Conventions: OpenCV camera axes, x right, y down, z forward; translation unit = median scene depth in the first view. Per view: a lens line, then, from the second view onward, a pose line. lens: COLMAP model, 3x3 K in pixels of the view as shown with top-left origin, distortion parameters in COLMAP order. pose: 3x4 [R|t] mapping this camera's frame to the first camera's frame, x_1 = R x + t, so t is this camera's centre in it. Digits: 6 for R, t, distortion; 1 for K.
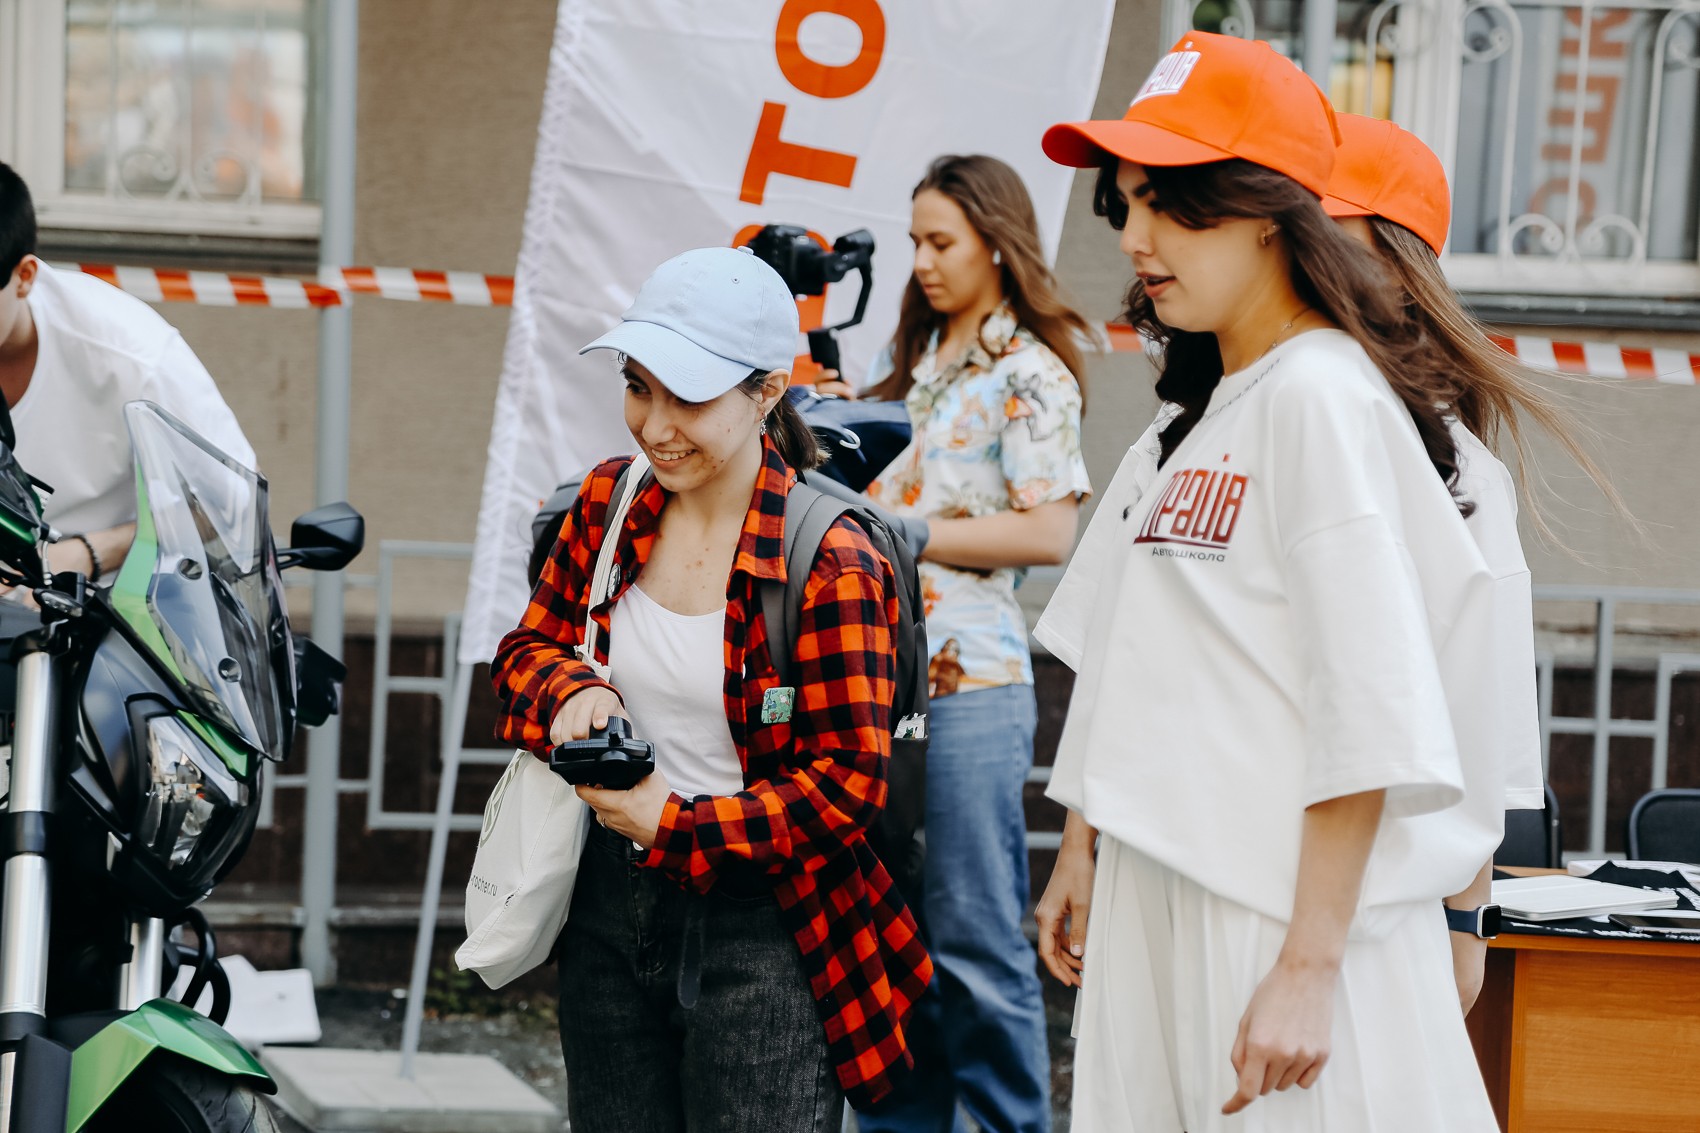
lens RADIAL K [[5158.3, 0, 850.1], [0, 5158.3, 566.9], [0, 0, 1]] dist [0.093391, 0.000000]
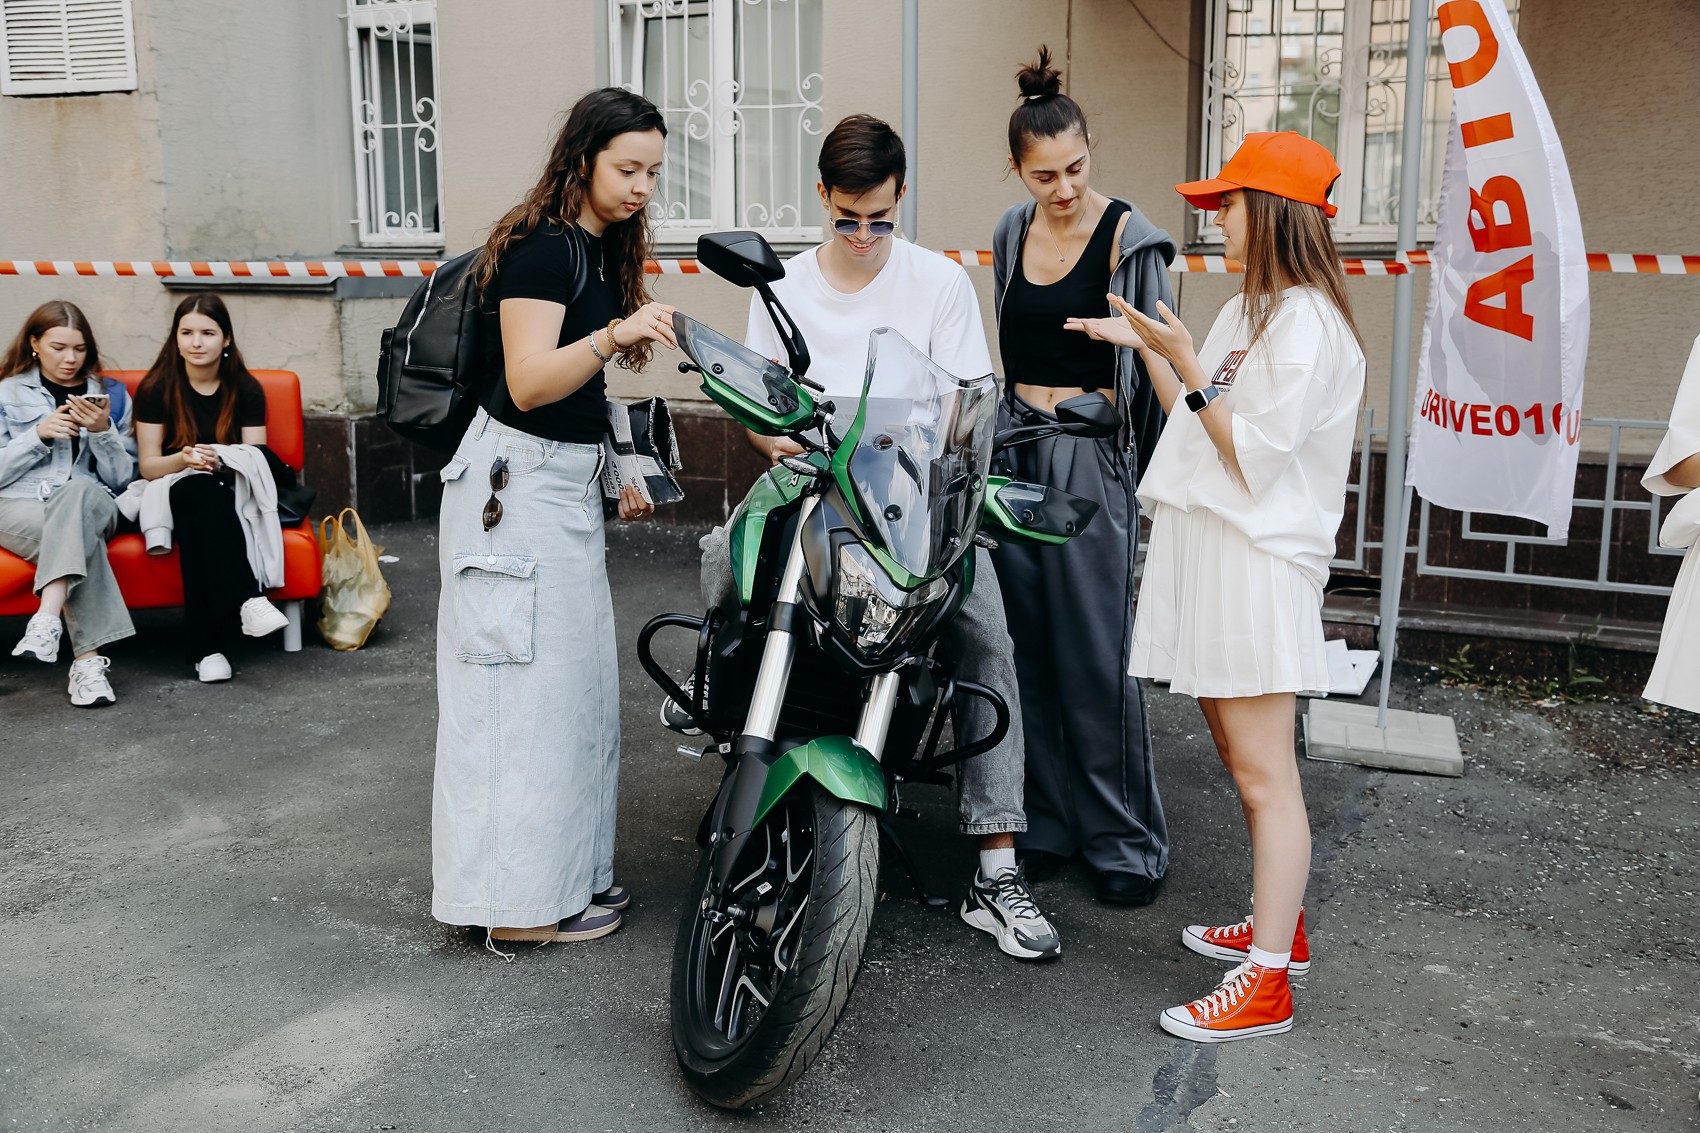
lens RADIAL K [[1714.2, 0, 848.6], [0, 1714.2, 565.1], [0, 0, 1]] dist [-0.006963, 0.000000]
pose [[0.778178, 0.064217, -0.624752, 0.119918], [-0.002574, 0.995077, 0.099075, -0.009559], [0.628038, -0.075490, 0.774512, 0.427349]]
